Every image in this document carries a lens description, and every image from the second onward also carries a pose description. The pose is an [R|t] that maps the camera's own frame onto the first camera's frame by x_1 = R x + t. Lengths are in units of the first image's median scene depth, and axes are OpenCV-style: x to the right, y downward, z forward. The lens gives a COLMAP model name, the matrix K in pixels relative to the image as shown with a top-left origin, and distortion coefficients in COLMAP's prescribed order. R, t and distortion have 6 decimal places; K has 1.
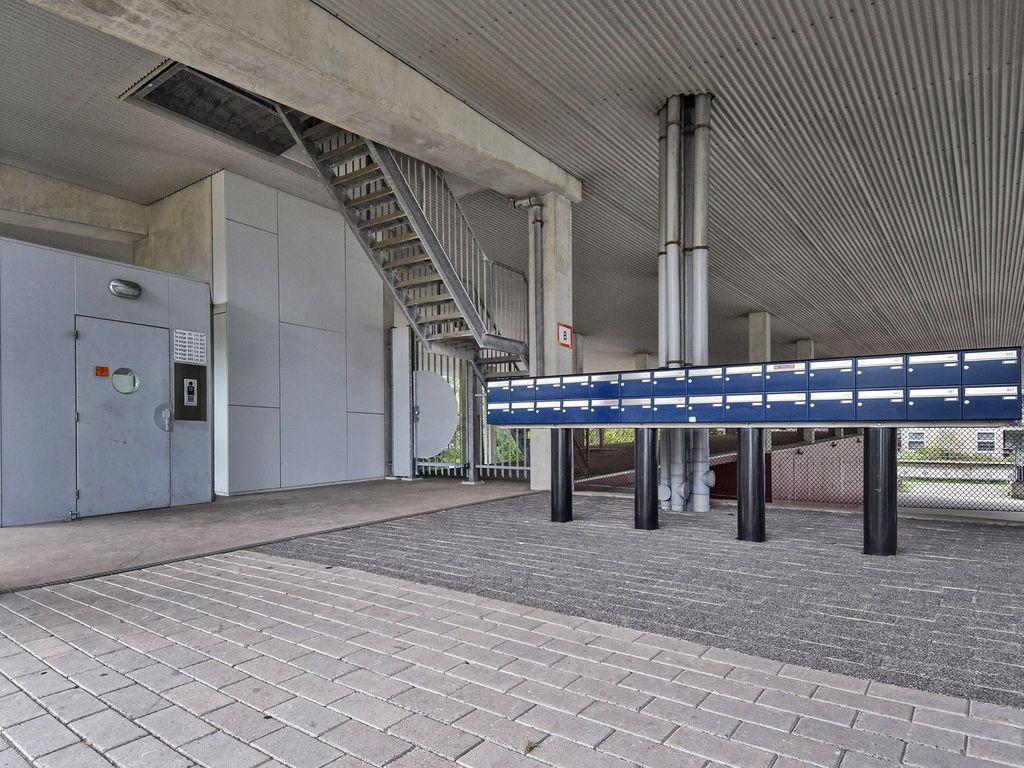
lens RADIAL K [[622.1, 0, 512.0], [0, 622.1, 384.0], [0, 0, 1]] dist [0.003936, -0.000266]
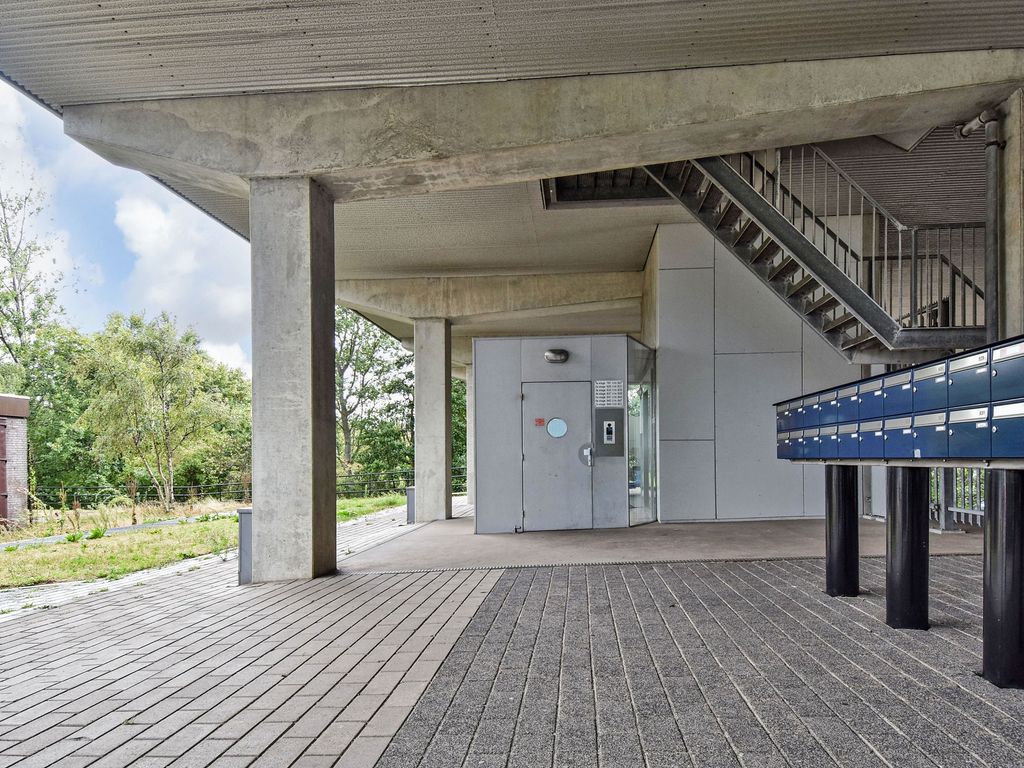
lens RADIAL K [[624.4, 0, 515.9], [0, 624.4, 418.9], [0, 0, 1]] dist [0.020300, -0.000943]
pose [[0.518636, -0.069081, -0.852200, 0.399330], [0.087845, 0.995761, -0.027257, 0.004341], [0.850470, -0.060725, 0.522506, 0.236842]]
